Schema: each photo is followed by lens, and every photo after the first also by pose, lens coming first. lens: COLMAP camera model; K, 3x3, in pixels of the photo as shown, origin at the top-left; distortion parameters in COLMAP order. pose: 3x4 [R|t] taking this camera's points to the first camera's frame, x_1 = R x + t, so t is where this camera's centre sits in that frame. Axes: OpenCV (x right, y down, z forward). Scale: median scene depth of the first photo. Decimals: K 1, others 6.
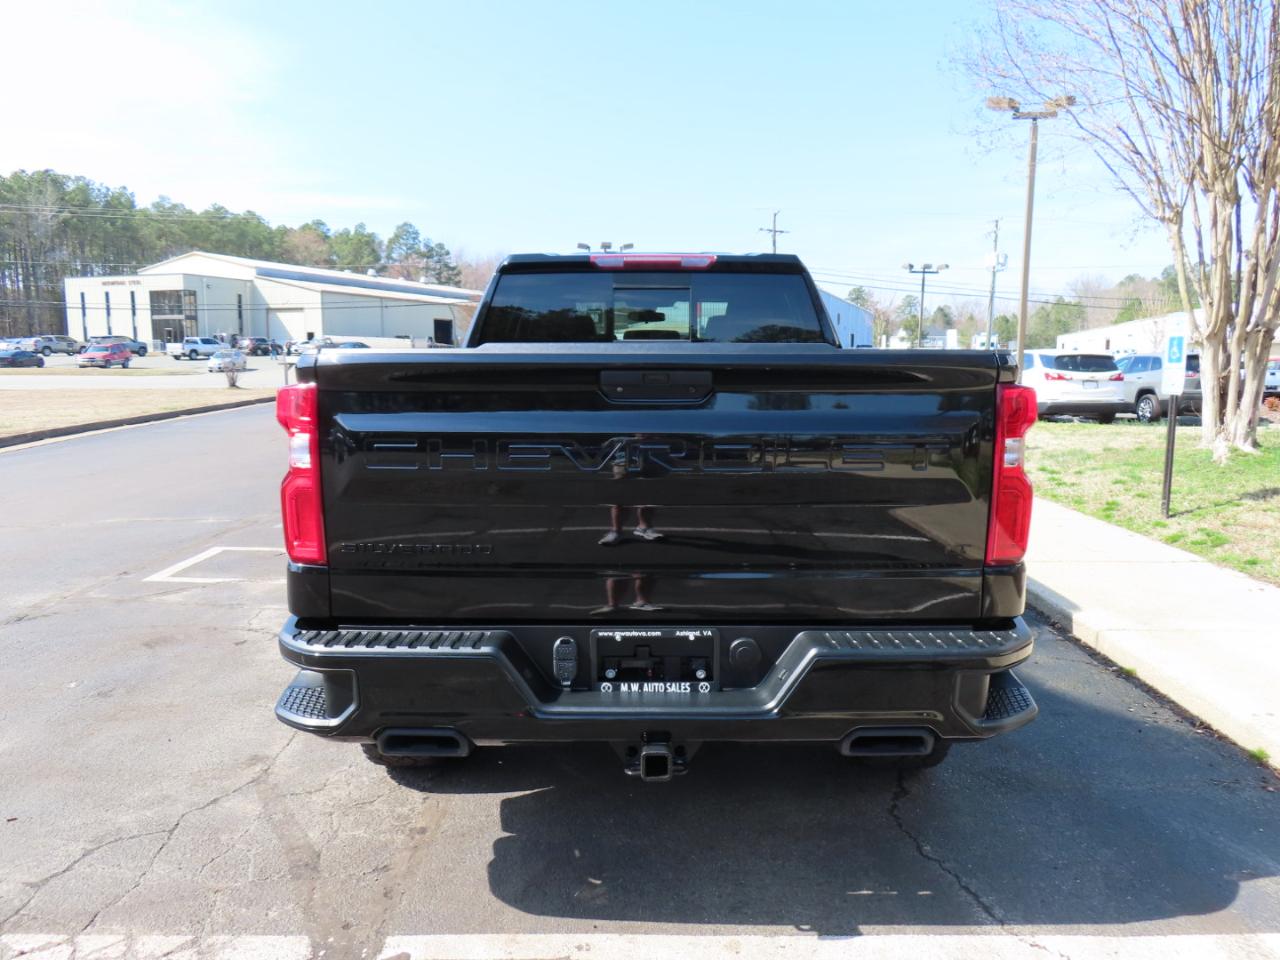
lens RADIAL K [[916.1, 0, 643.7], [0, 916.1, 481.5], [0, 0, 1]] dist [-0.012328, 0.008233]
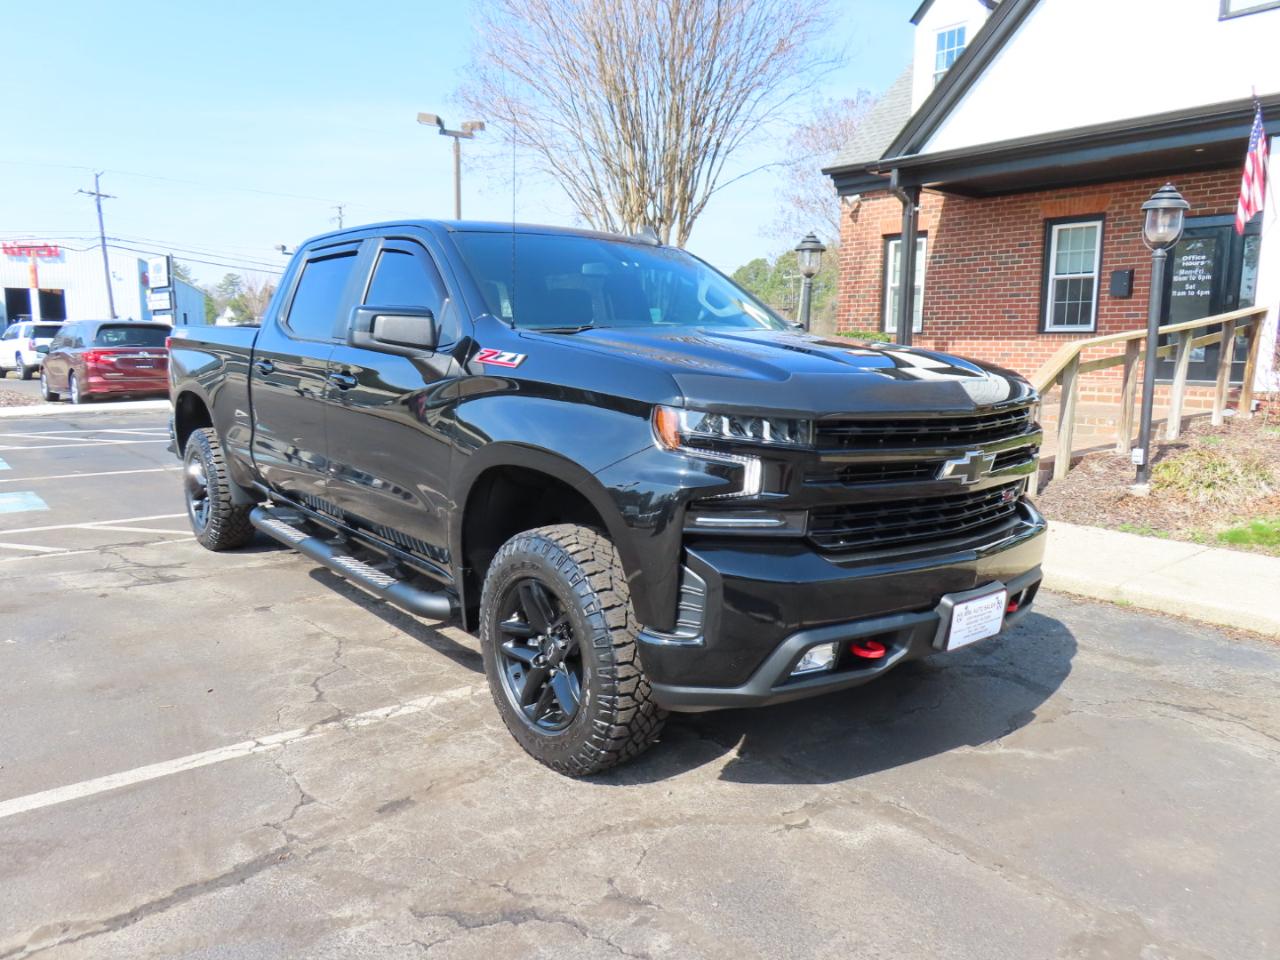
lens RADIAL K [[916.1, 0, 642.5], [0, 916.1, 480.5], [0, 0, 1]] dist [-0.012328, 0.008233]
pose [[0.765858, -0.090156, 0.636657, -0.184148], [0.078518, 0.995825, 0.046564, 0.012626], [-0.638197, 0.014328, 0.769740, -0.064834]]
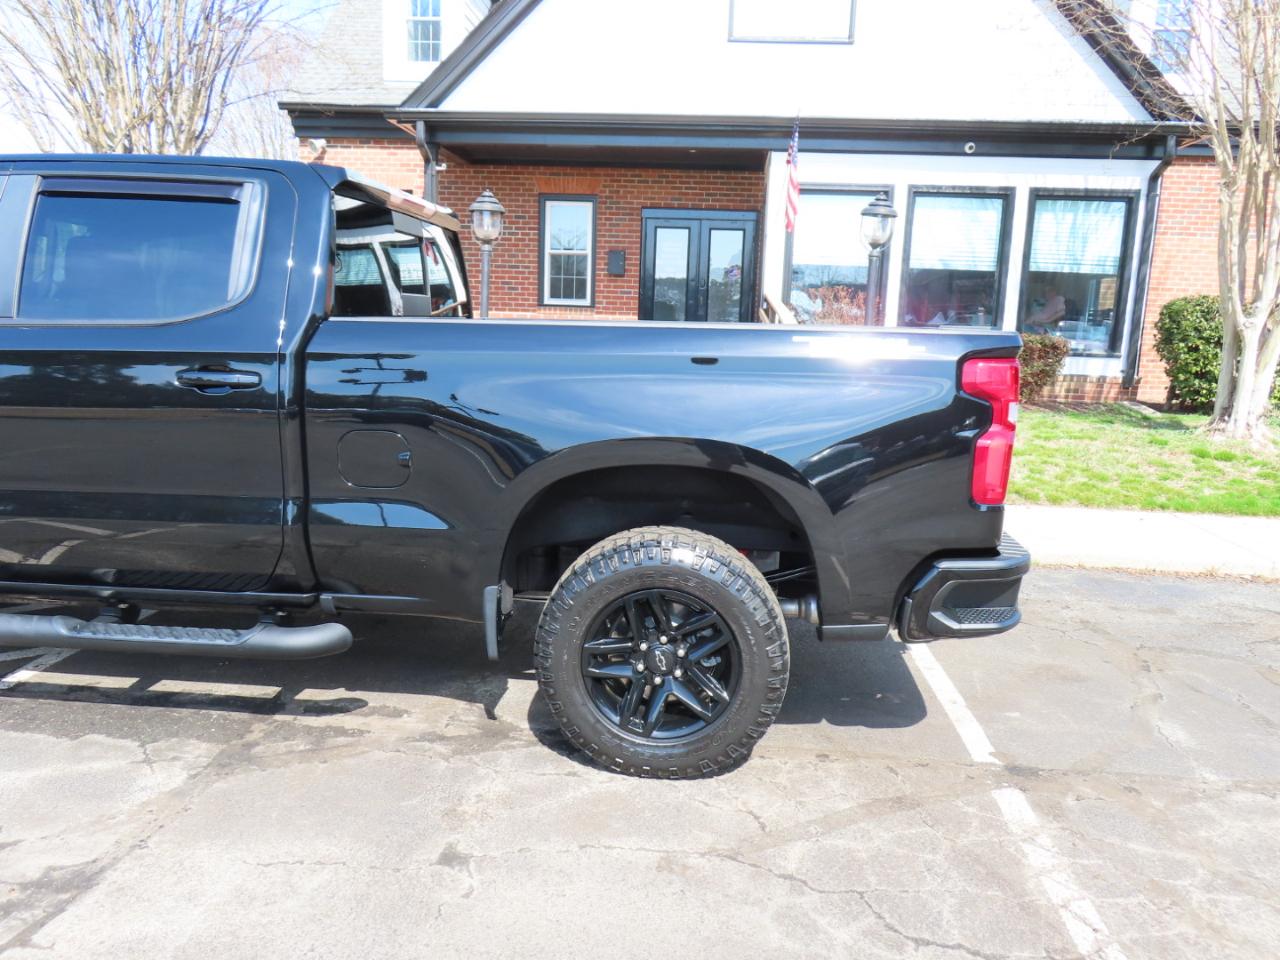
lens RADIAL K [[916.1, 0, 644.1], [0, 916.1, 482.4], [0, 0, 1]] dist [-0.012328, 0.008233]
pose [[0.079790, -0.175931, 0.981163, -0.233263], [0.098610, 0.980867, 0.167859, -0.028223], [-0.991922, 0.083359, 0.095612, 0.194063]]
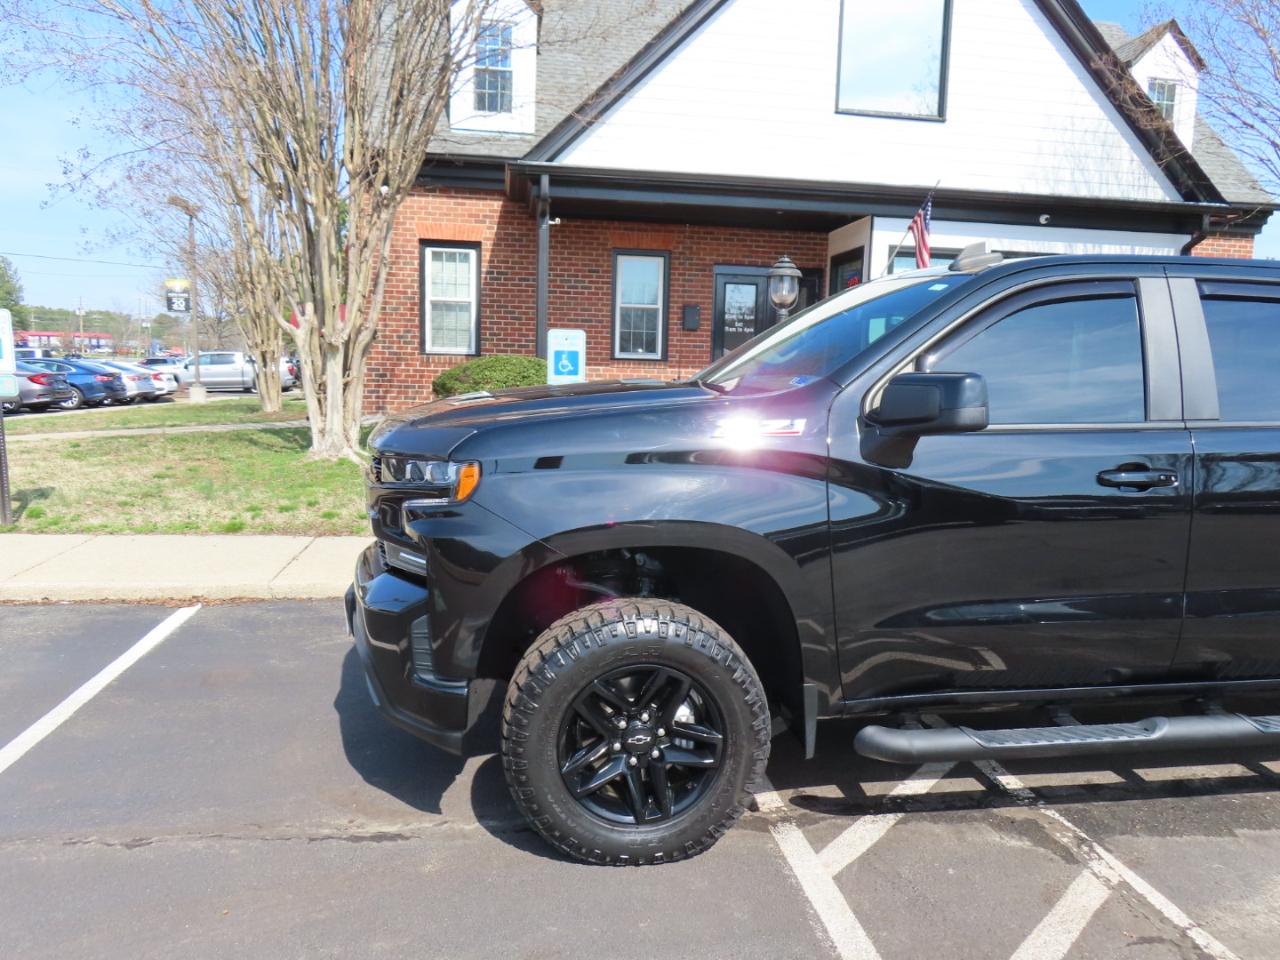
lens RADIAL K [[916.1, 0, 643.7], [0, 916.1, 484.1], [0, 0, 1]] dist [-0.012328, 0.008233]
pose [[-0.154867, -0.133119, 0.978926, -0.222000], [0.103835, 0.983199, 0.150127, -0.070006], [-0.982464, 0.124896, -0.138443, 0.480999]]
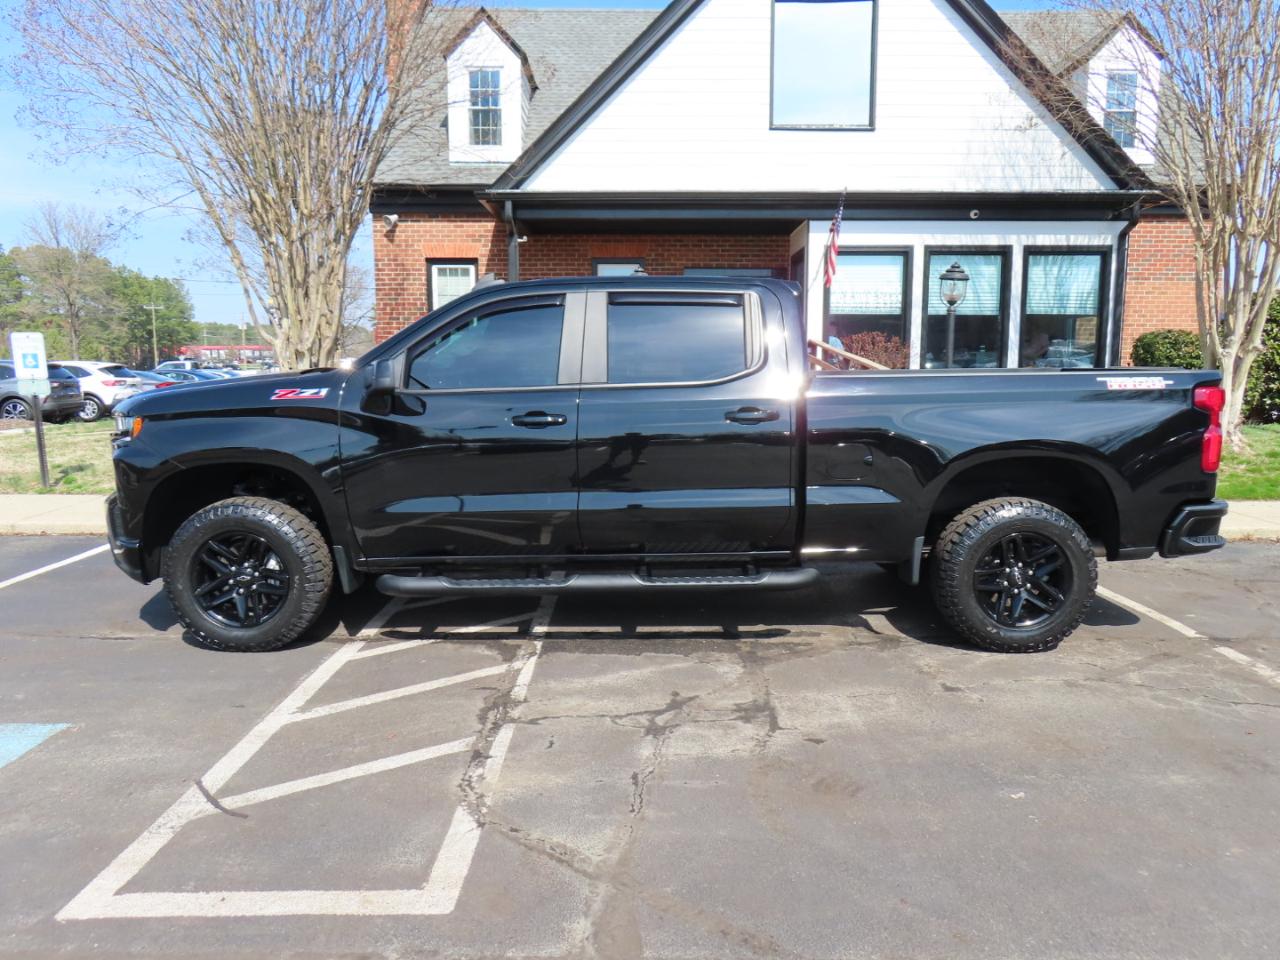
lens RADIAL K [[916.1, 0, 642.4], [0, 916.1, 482.8], [0, 0, 1]] dist [-0.012328, 0.008233]
pose [[-0.008999, -0.133105, 0.991061, -0.350528], [0.133011, 0.982135, 0.133114, -0.048776], [-0.991074, 0.133020, 0.008866, 0.327355]]
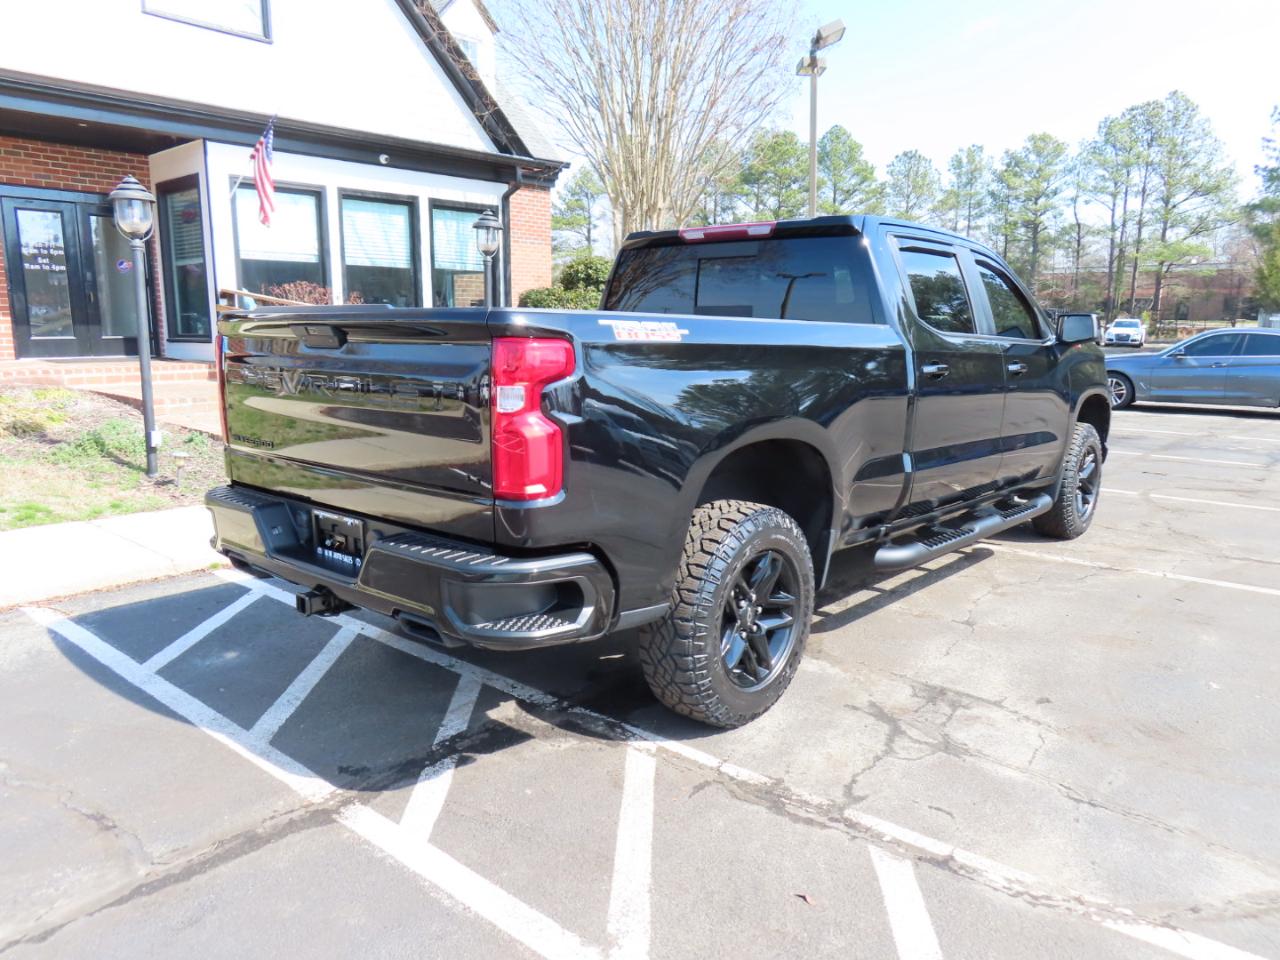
lens RADIAL K [[916.1, 0, 644.7], [0, 916.1, 486.4], [0, 0, 1]] dist [-0.012328, 0.008233]
pose [[-0.758108, -0.120475, 0.640904, -0.193568], [0.082224, 0.957285, 0.277208, -0.069325], [-0.646925, 0.262851, -0.715820, 0.506130]]
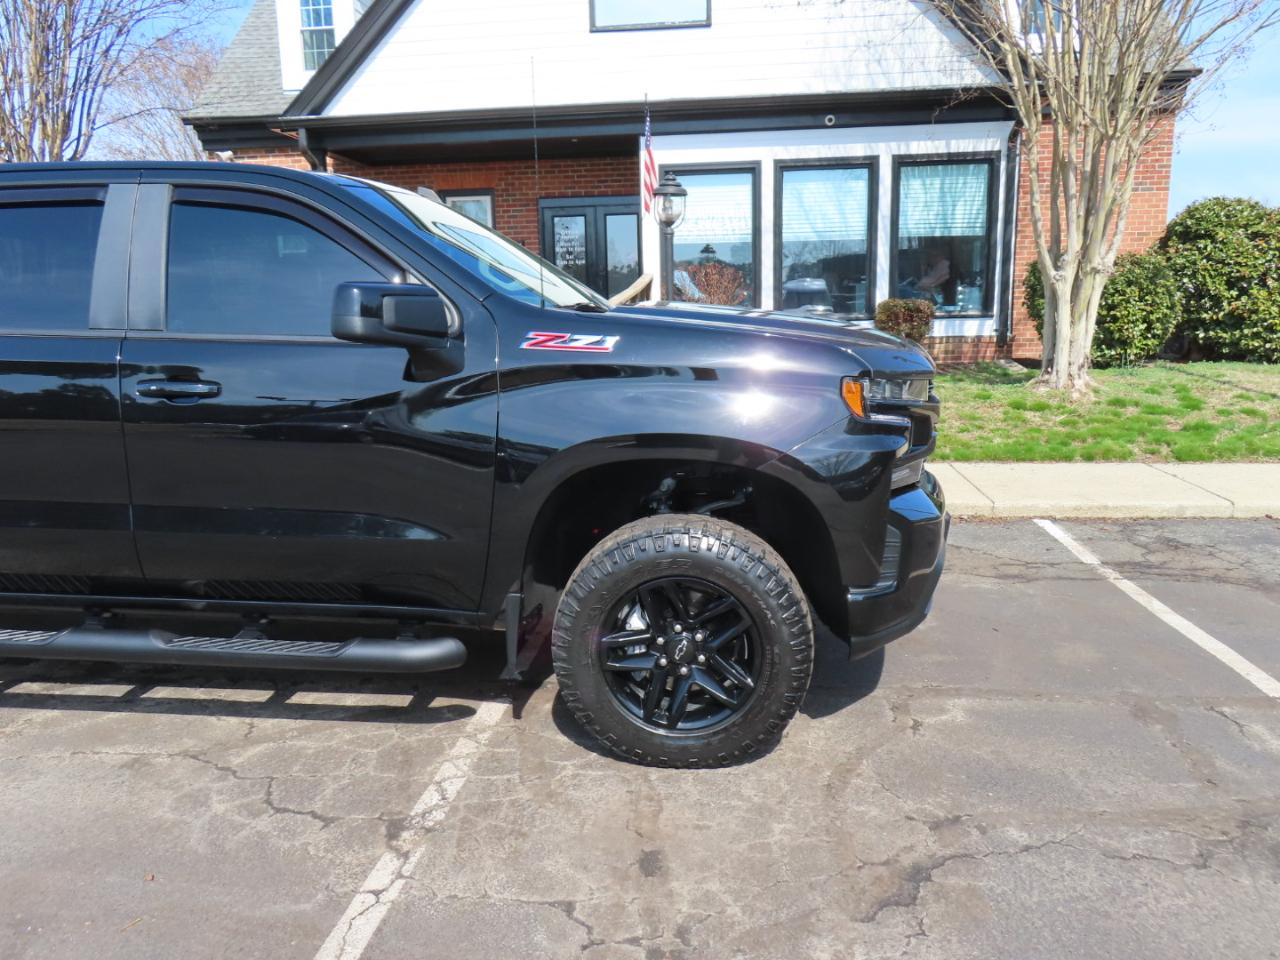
lens RADIAL K [[916.1, 0, 643.0], [0, 916.1, 482.9], [0, 0, 1]] dist [-0.012328, 0.008233]
pose [[0.101858, -0.193706, 0.975758, -0.251282], [0.154579, 0.972027, 0.176829, -0.009650], [-0.982716, 0.132821, 0.128951, 0.074709]]
